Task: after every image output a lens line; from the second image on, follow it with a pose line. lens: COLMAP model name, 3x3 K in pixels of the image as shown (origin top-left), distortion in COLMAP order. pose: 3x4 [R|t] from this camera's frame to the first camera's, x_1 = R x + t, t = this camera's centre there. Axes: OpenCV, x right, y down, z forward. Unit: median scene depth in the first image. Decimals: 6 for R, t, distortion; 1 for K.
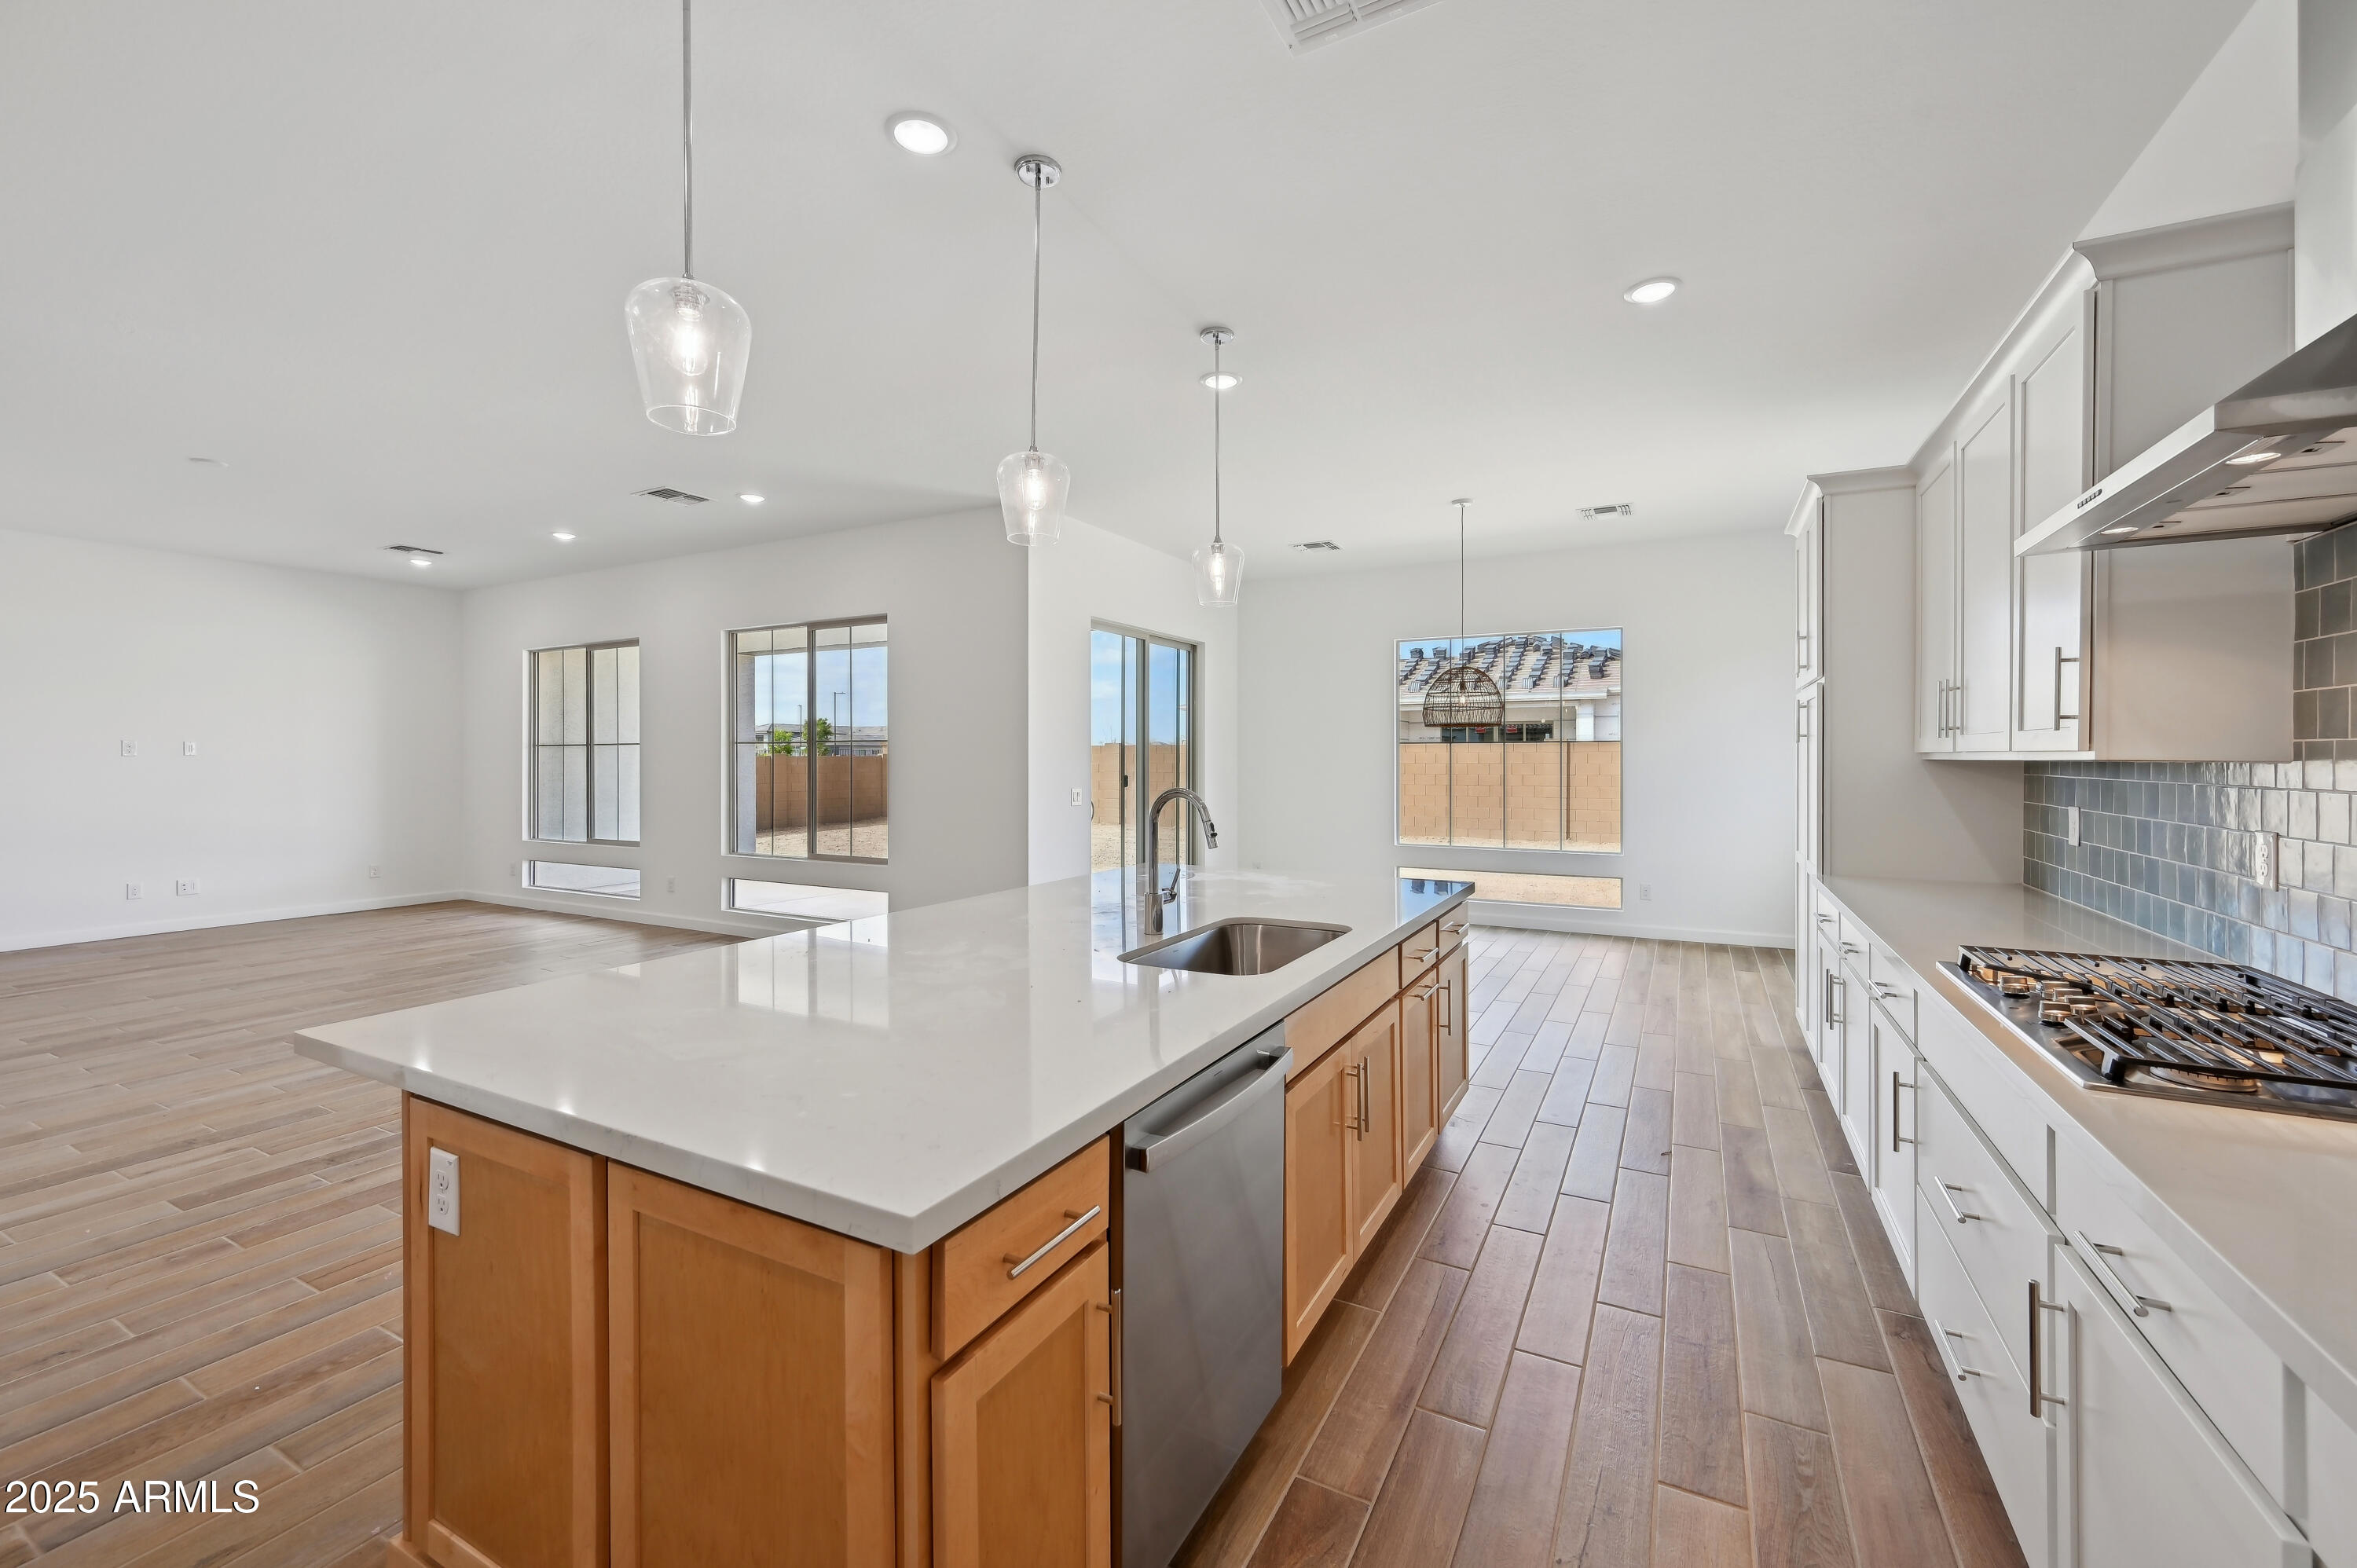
lens RADIAL K [[947.4, 0, 1182.6], [0, 947.4, 766.3], [0, 0, 1]] dist [-0.006143, -0.000519]
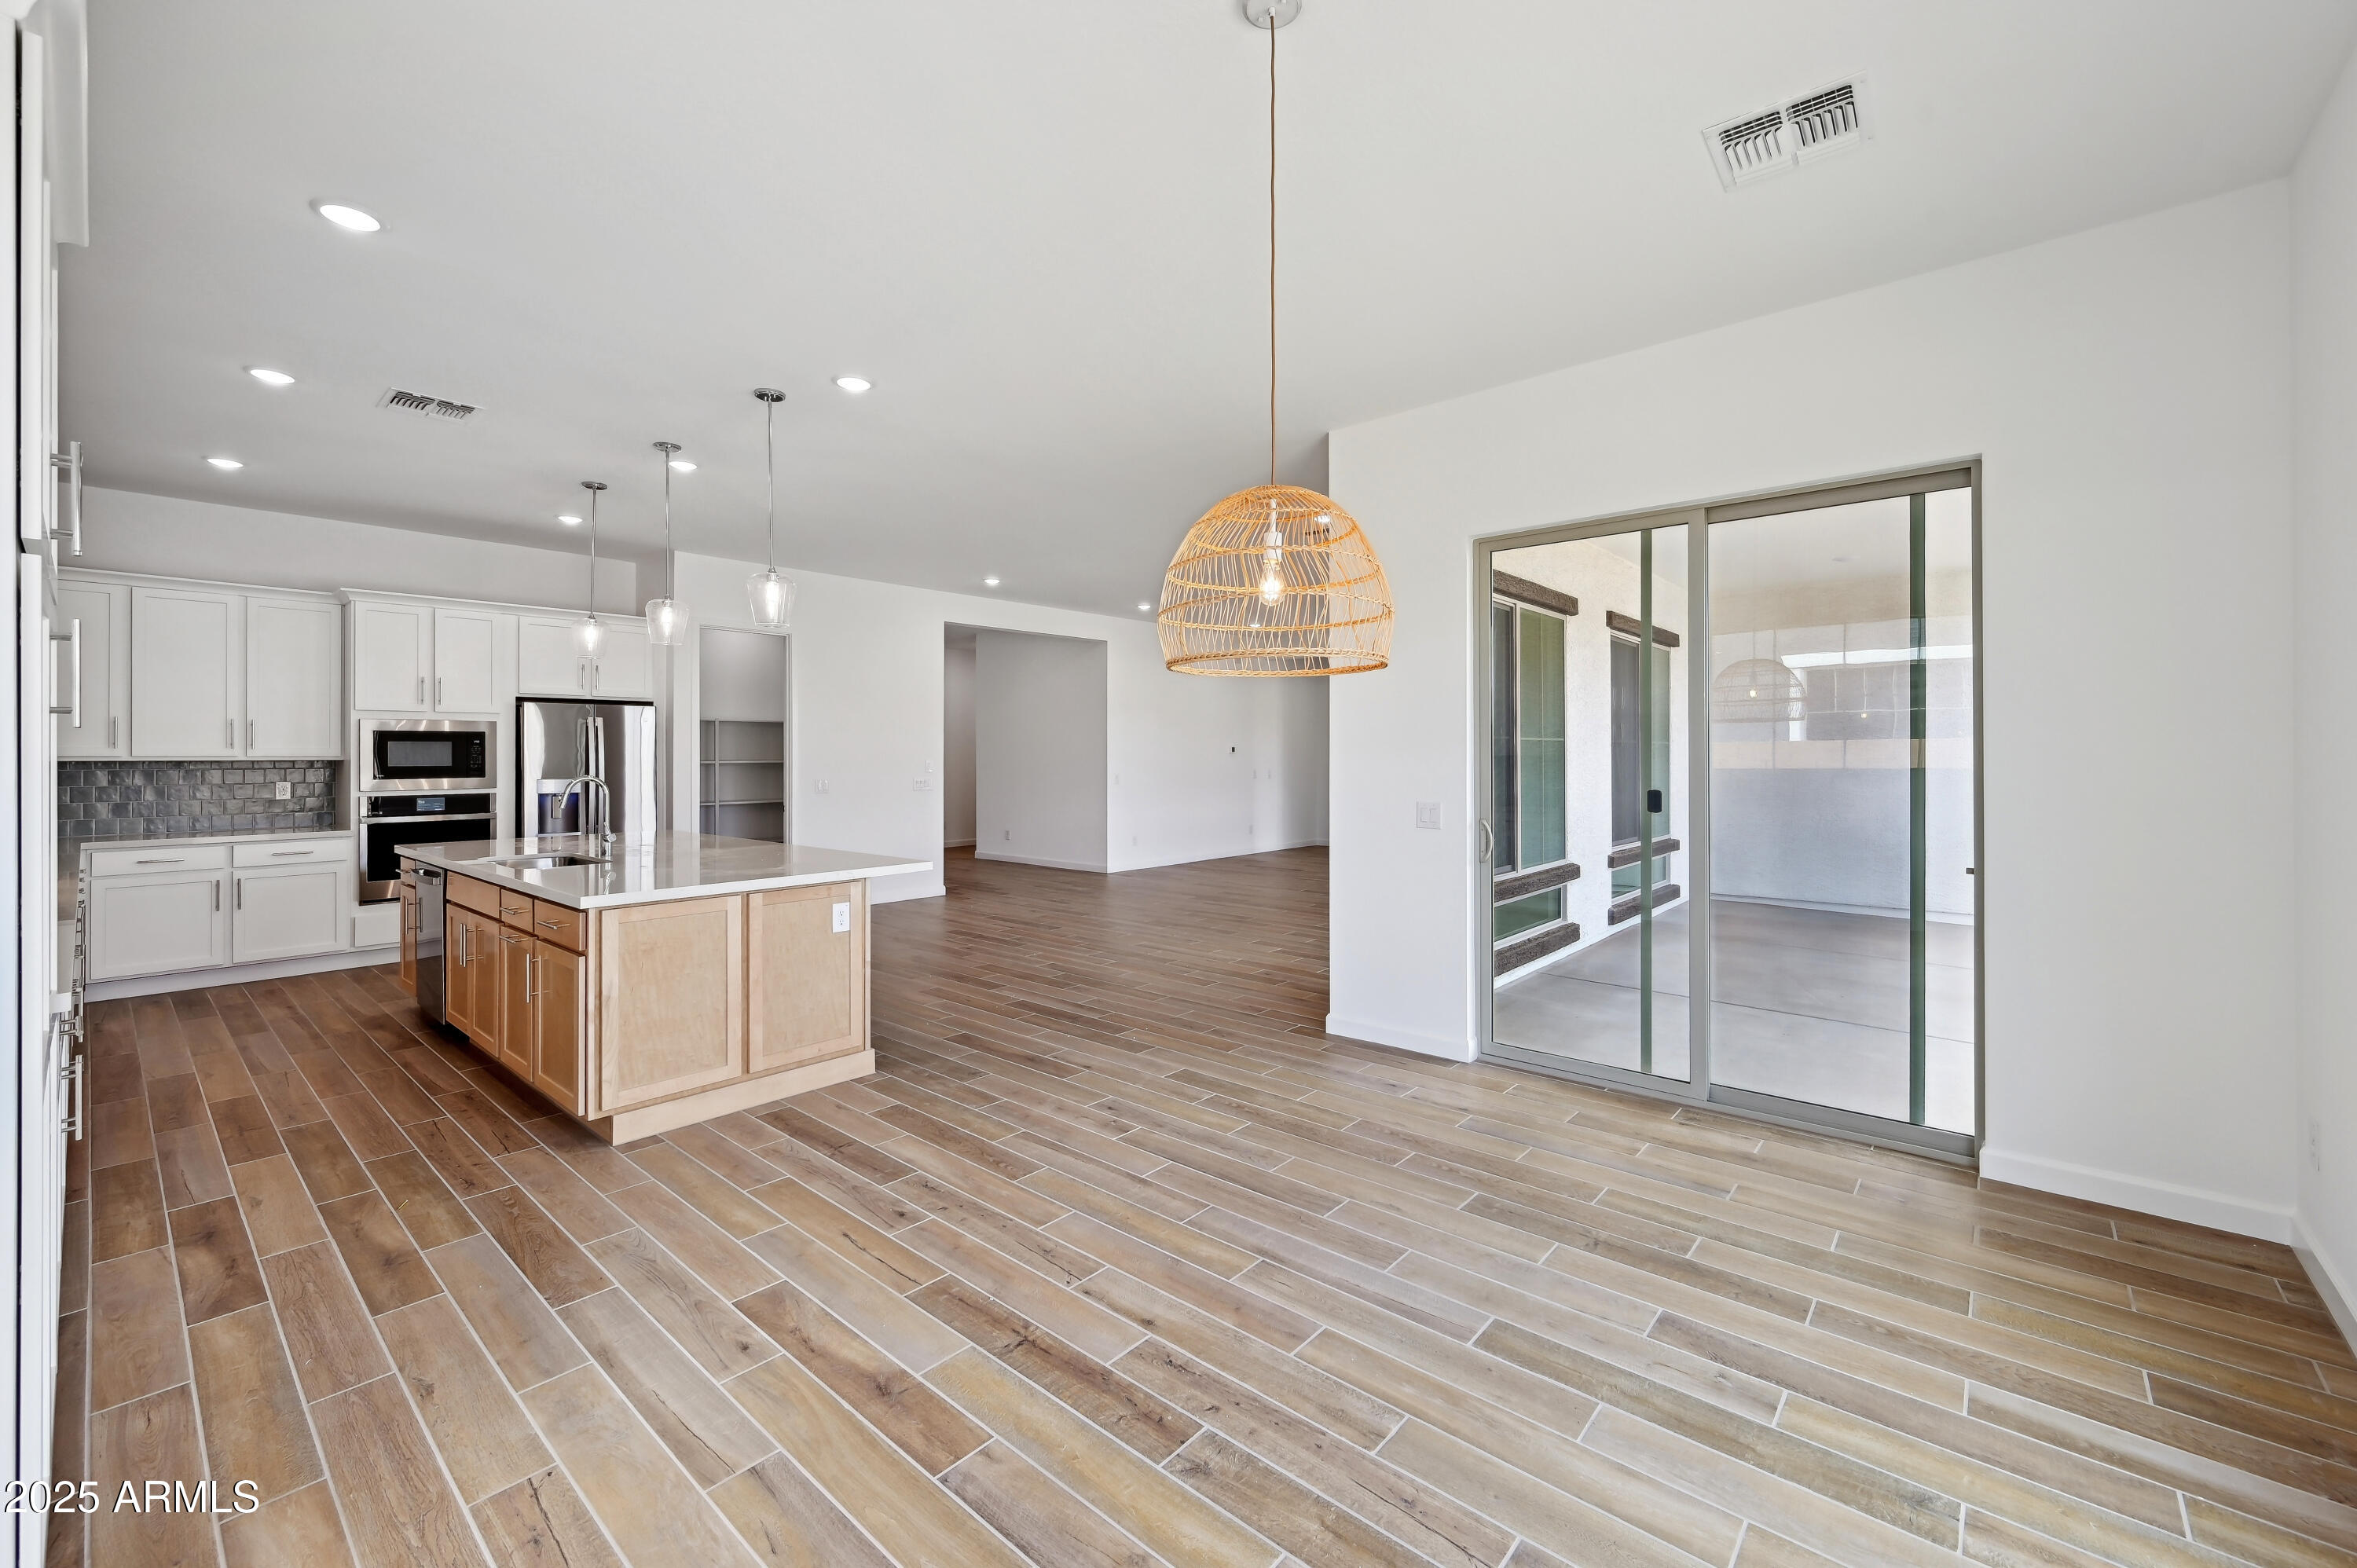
lens RADIAL K [[947.4, 0, 1180.9], [0, 947.4, 768.6], [0, 0, 1]] dist [-0.006143, -0.000519]
pose [[-0.220489, 0.005817, -0.975372, 1.159796], [-0.006989, 0.999947, 0.007544, -0.010330], [0.975364, 0.008480, -0.220437, 1.915716]]
